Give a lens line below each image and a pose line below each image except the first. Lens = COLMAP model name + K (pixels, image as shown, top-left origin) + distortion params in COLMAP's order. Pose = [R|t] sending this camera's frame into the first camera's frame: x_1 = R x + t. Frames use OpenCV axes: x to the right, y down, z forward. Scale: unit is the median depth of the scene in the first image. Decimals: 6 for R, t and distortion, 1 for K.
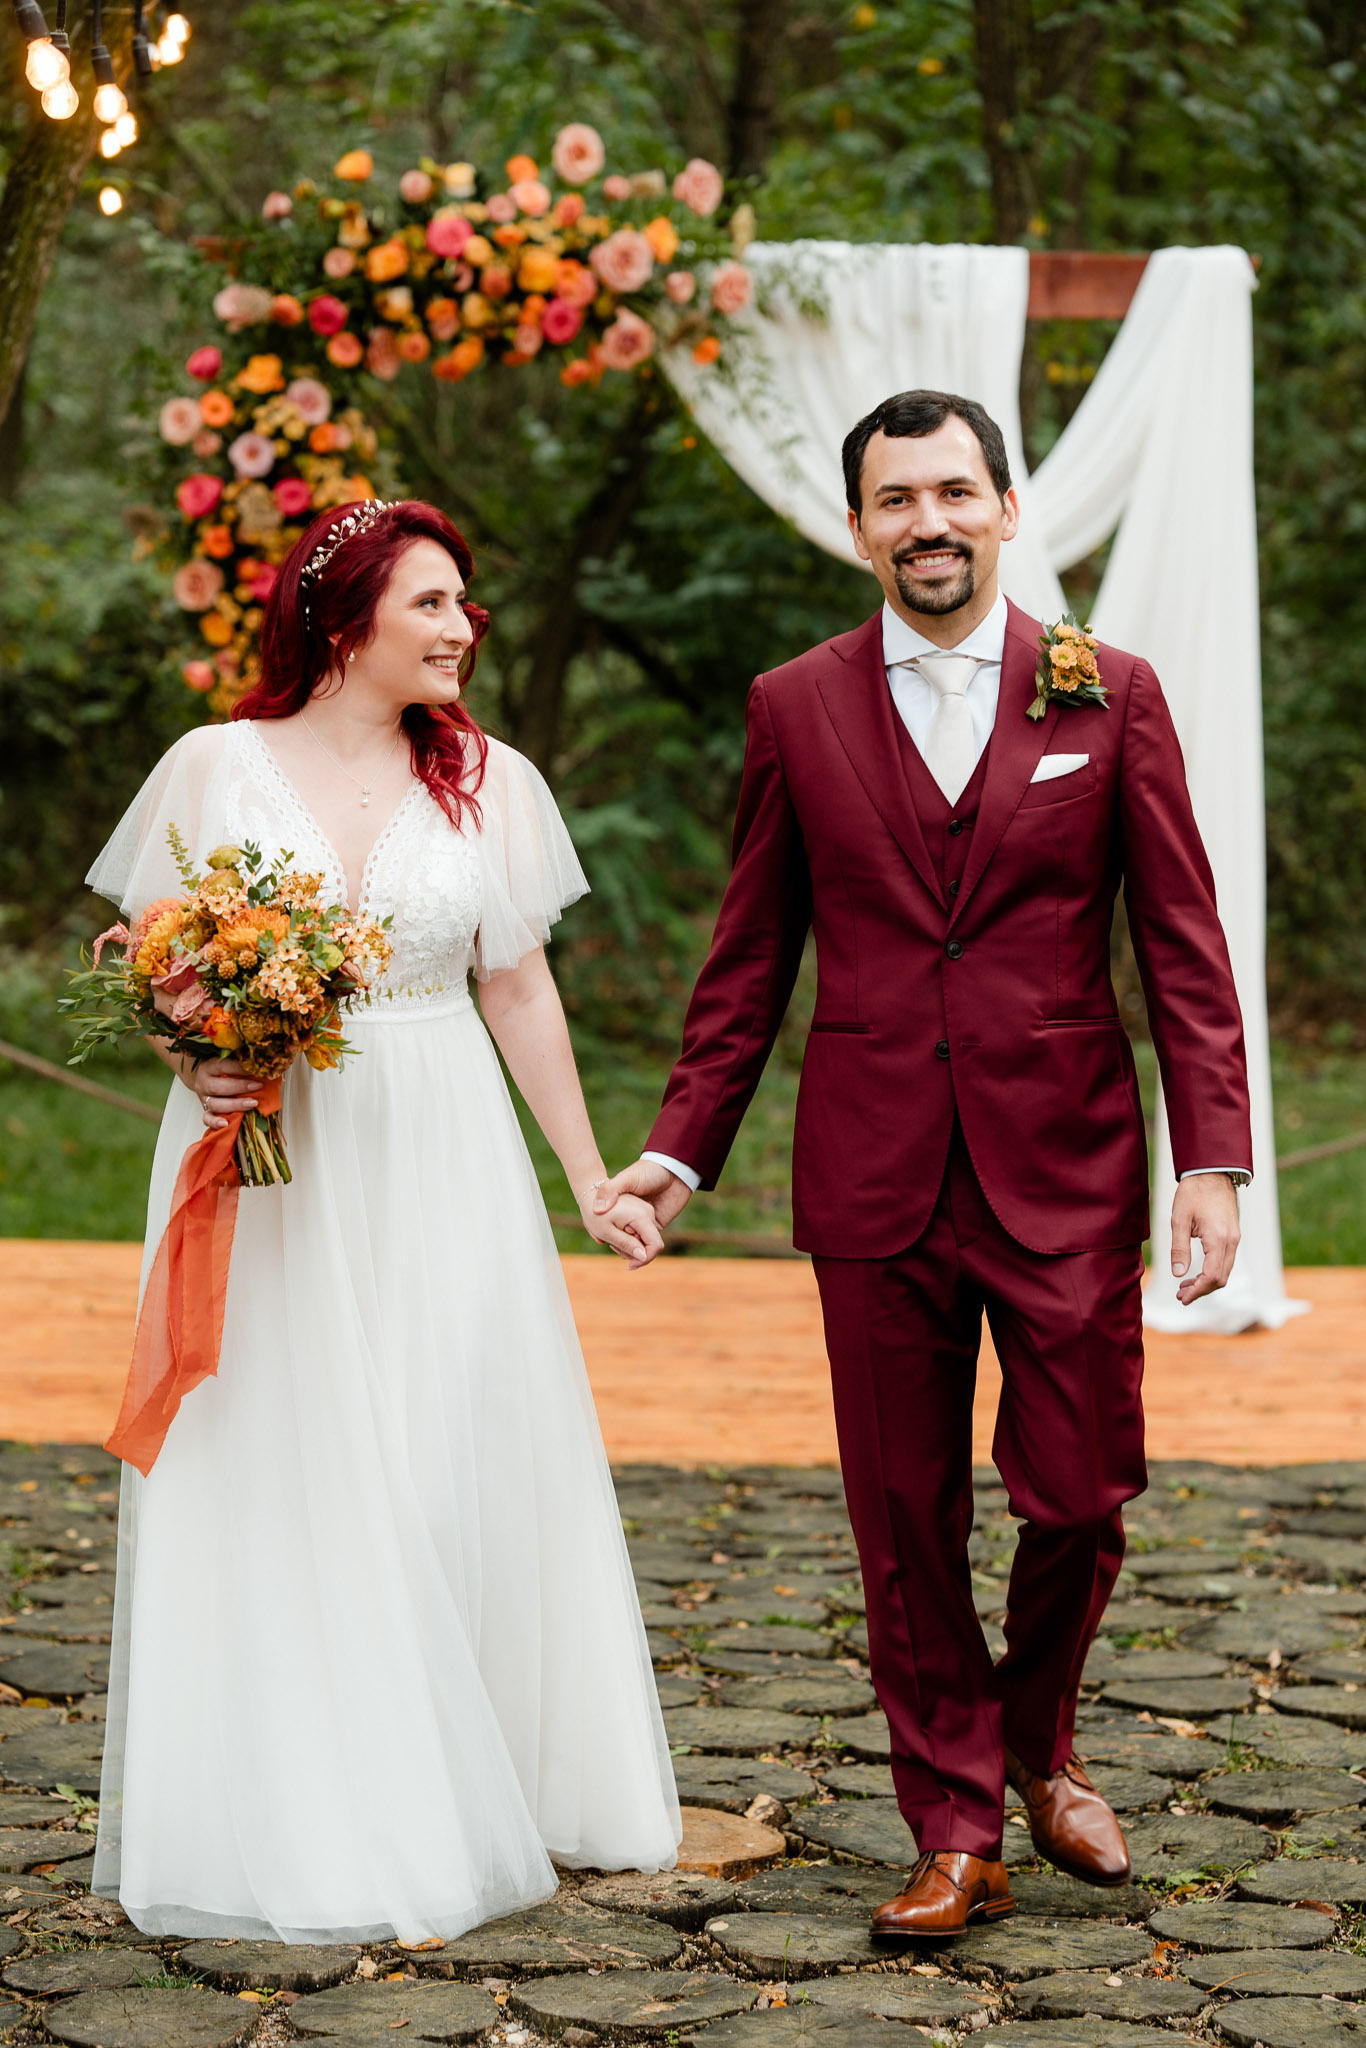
lens RADIAL K [[5120.1, 0, 683.0], [0, 5120.1, 1024.0], [0, 0, 1]] dist [-0.045527, 1.672565]
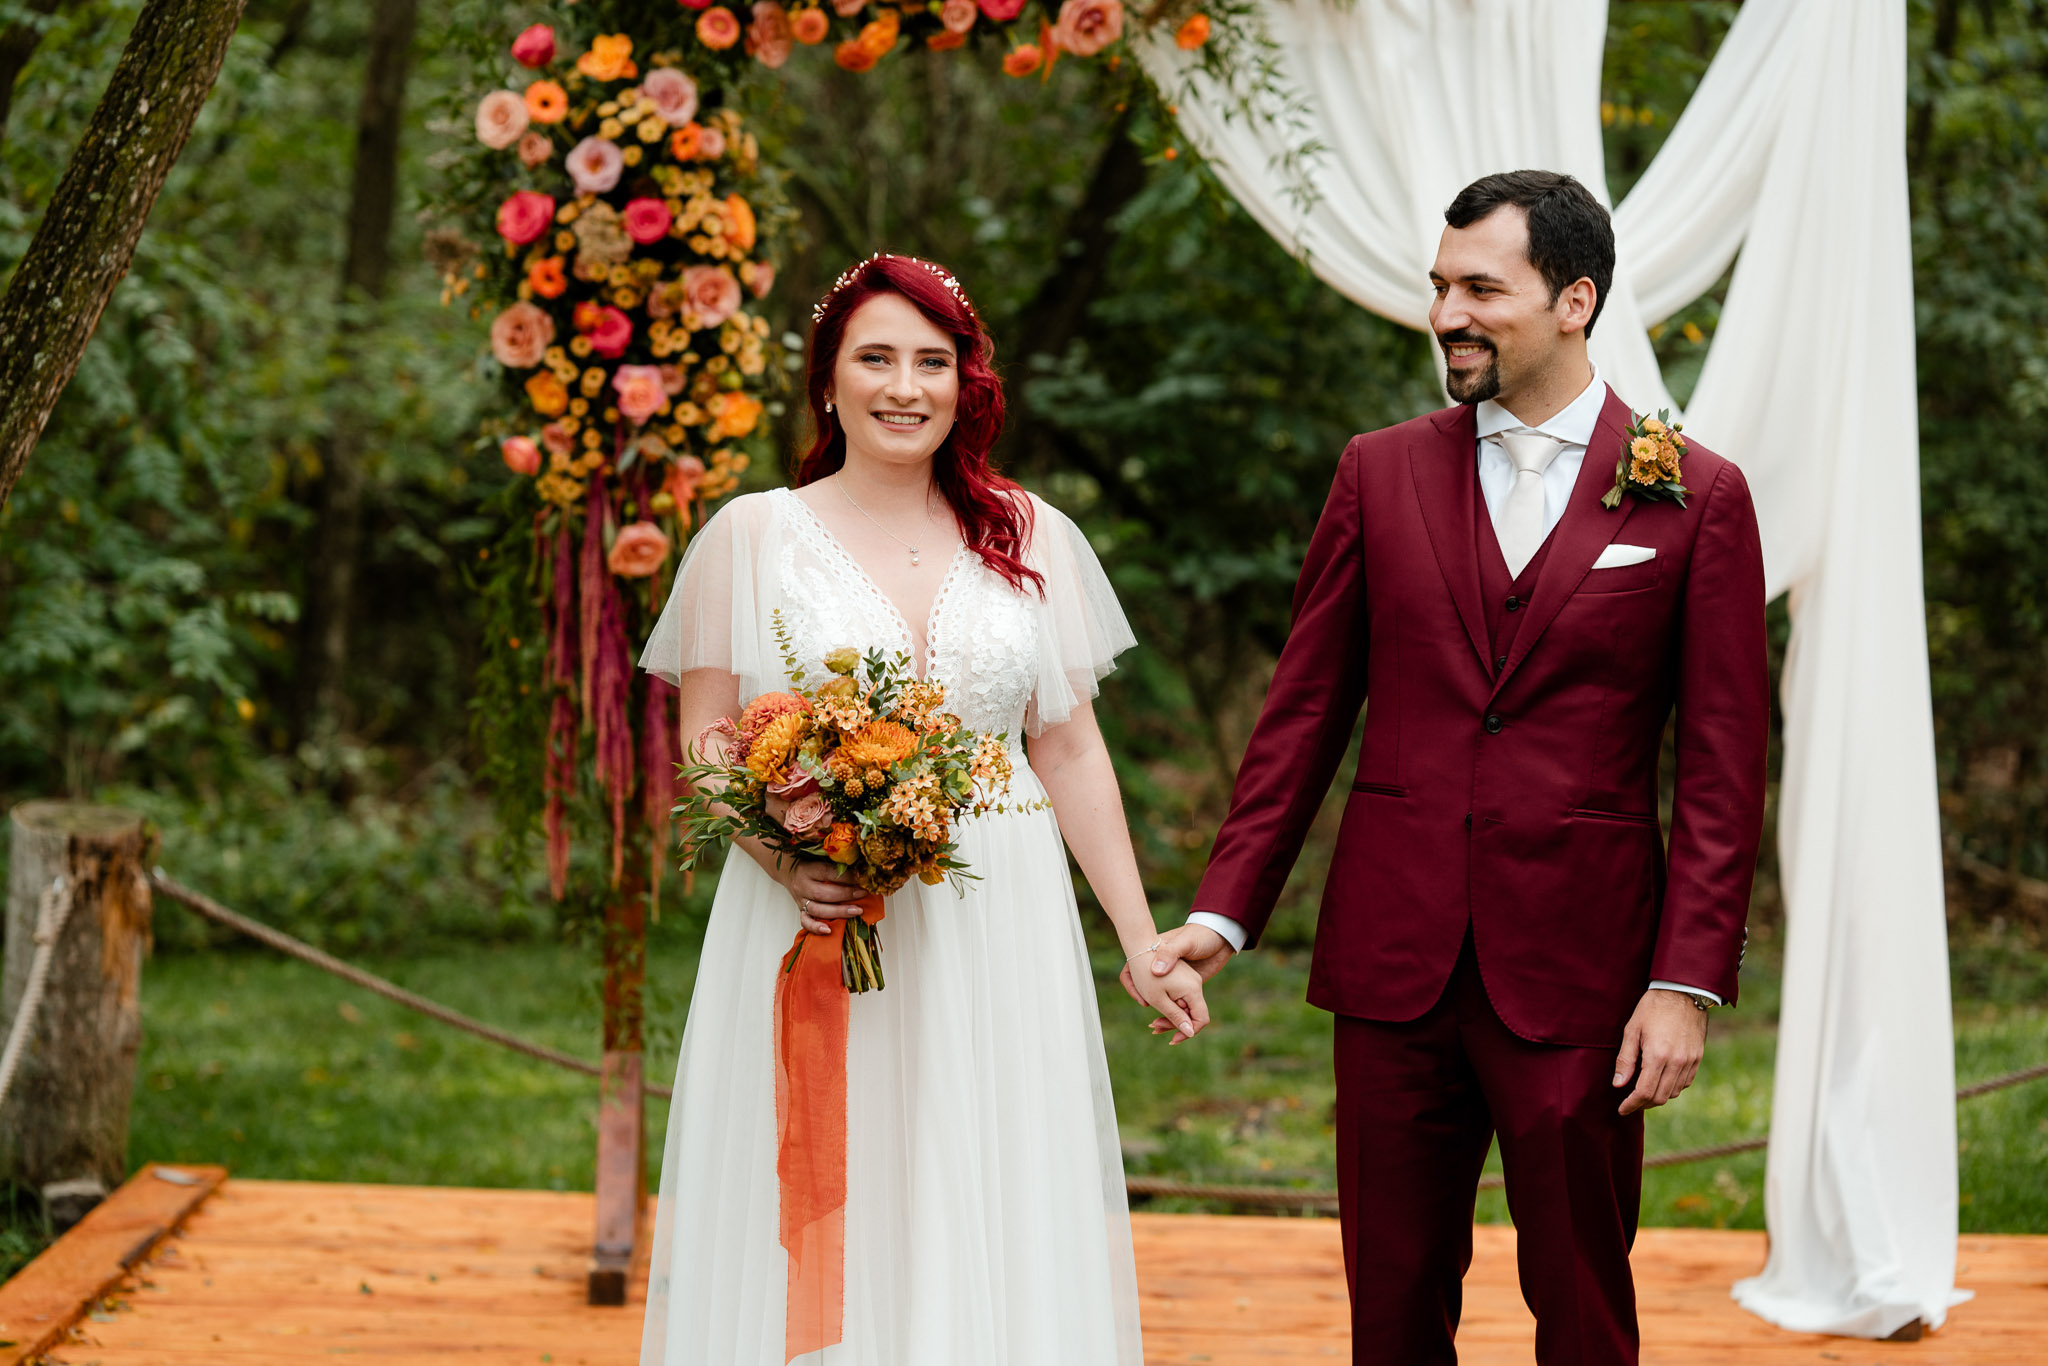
lens RADIAL K [[5120.1, 0, 1024.0], [0, 5120.1, 683.0], [0, 0, 1]] dist [-0.045527, 1.672565]
pose [[0.999741, 0.008870, -0.020950, -0.003844], [-0.009637, 0.999277, -0.036777, -0.006901], [0.020608, 0.036969, 0.999104, 0.244508]]
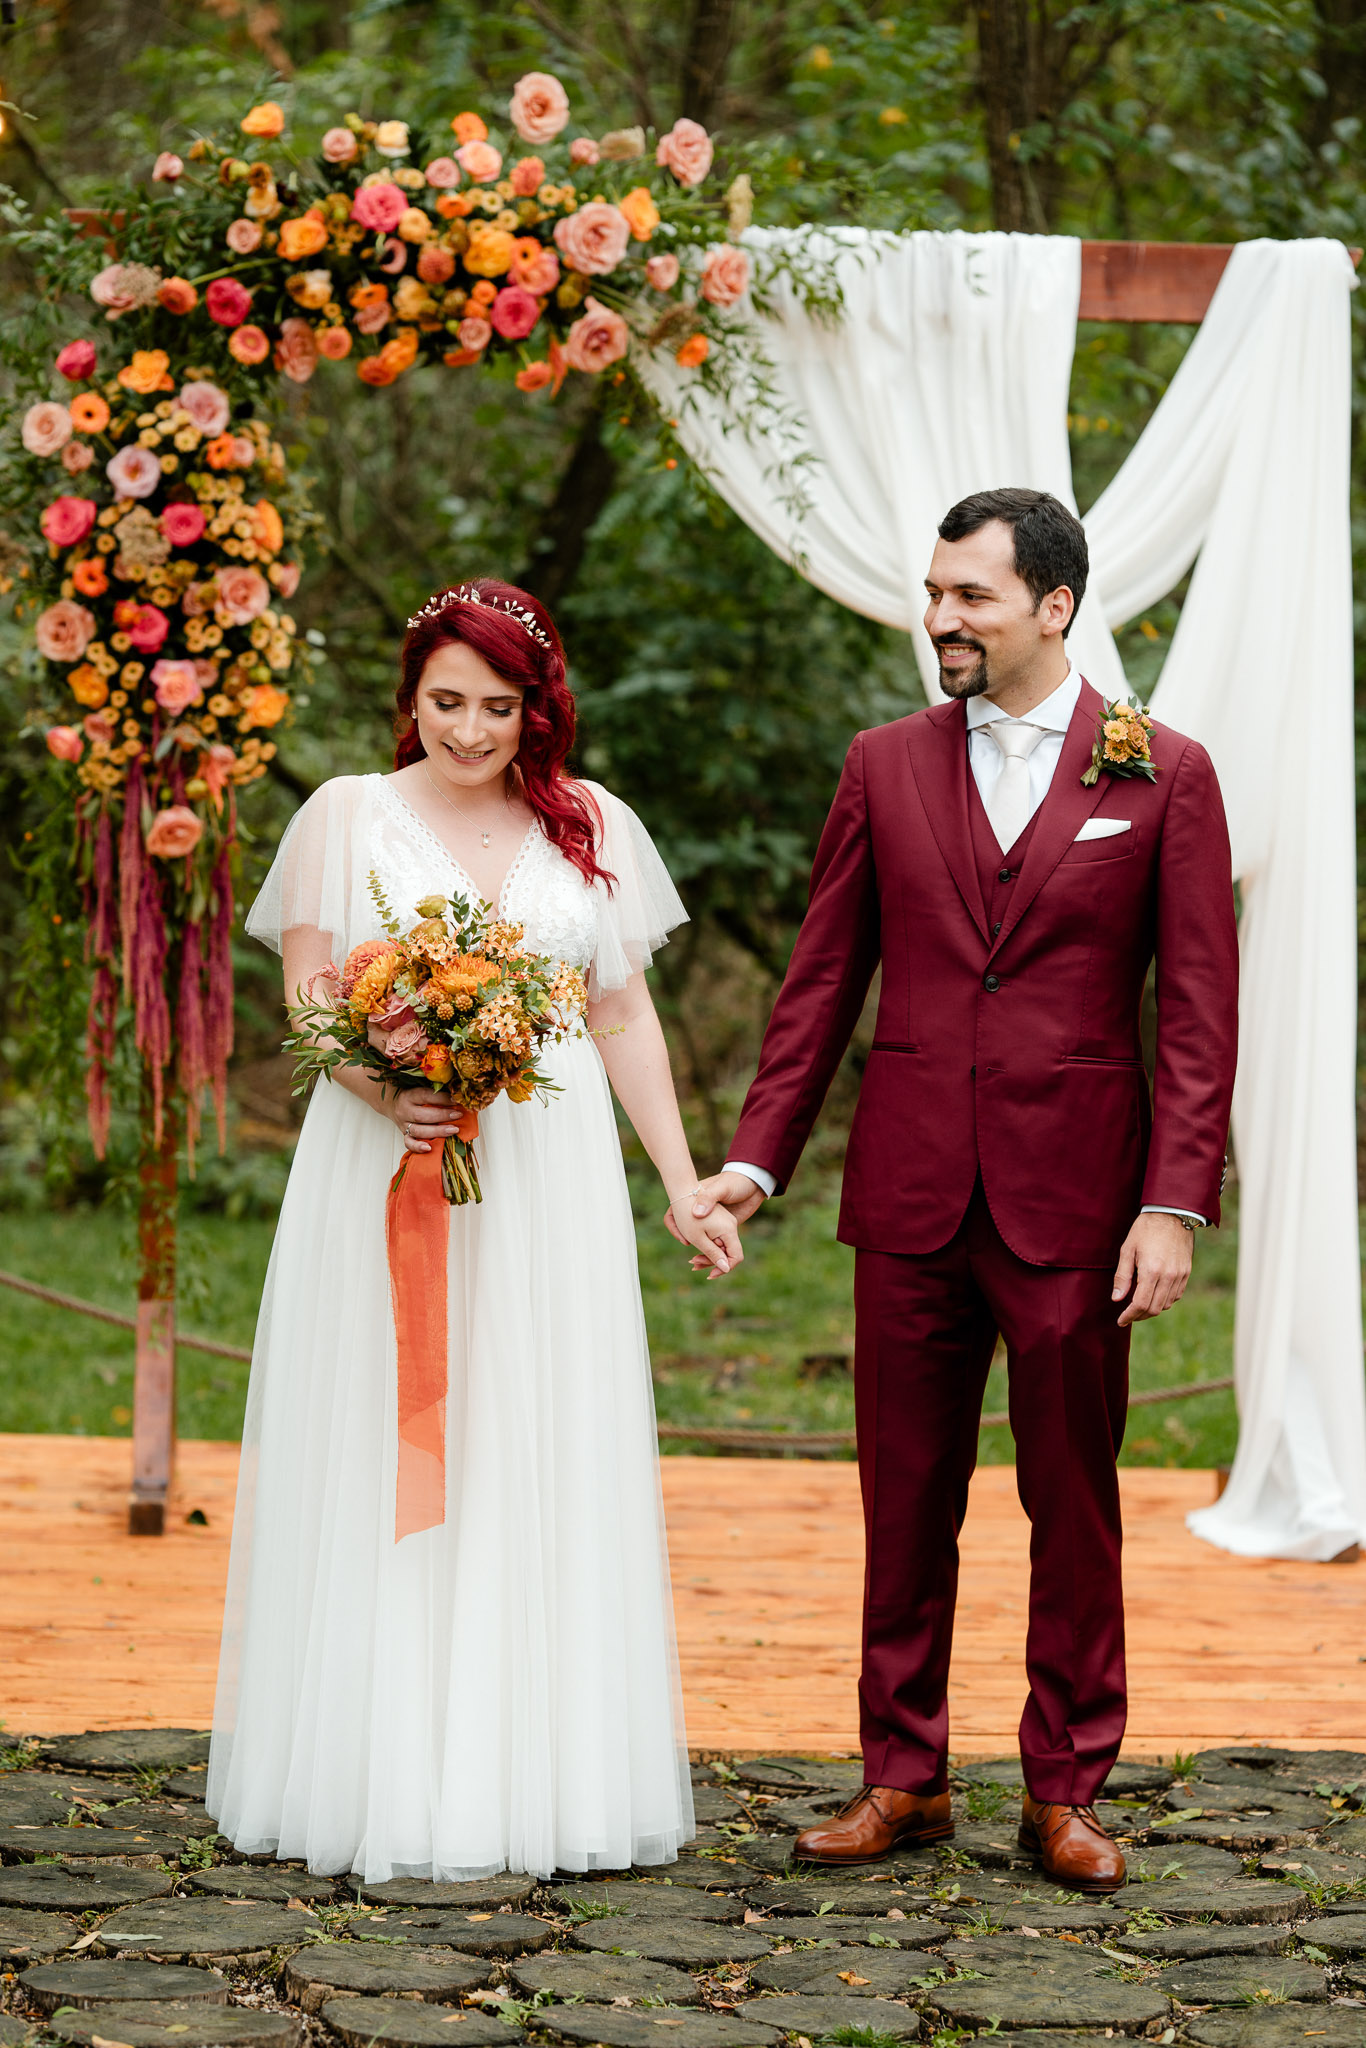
lens RADIAL K [[5082.1, 0, 675.6], [0, 5082.1, 1100.5], [0, 0, 1]] dist [-0.049198, 0.124703]
pose [[0.999710, 0.009883, 0.021947, -0.014832], [-0.009636, 0.999889, -0.011326, -0.003032], [-0.022057, 0.011111, 0.999695, 0.193169]]
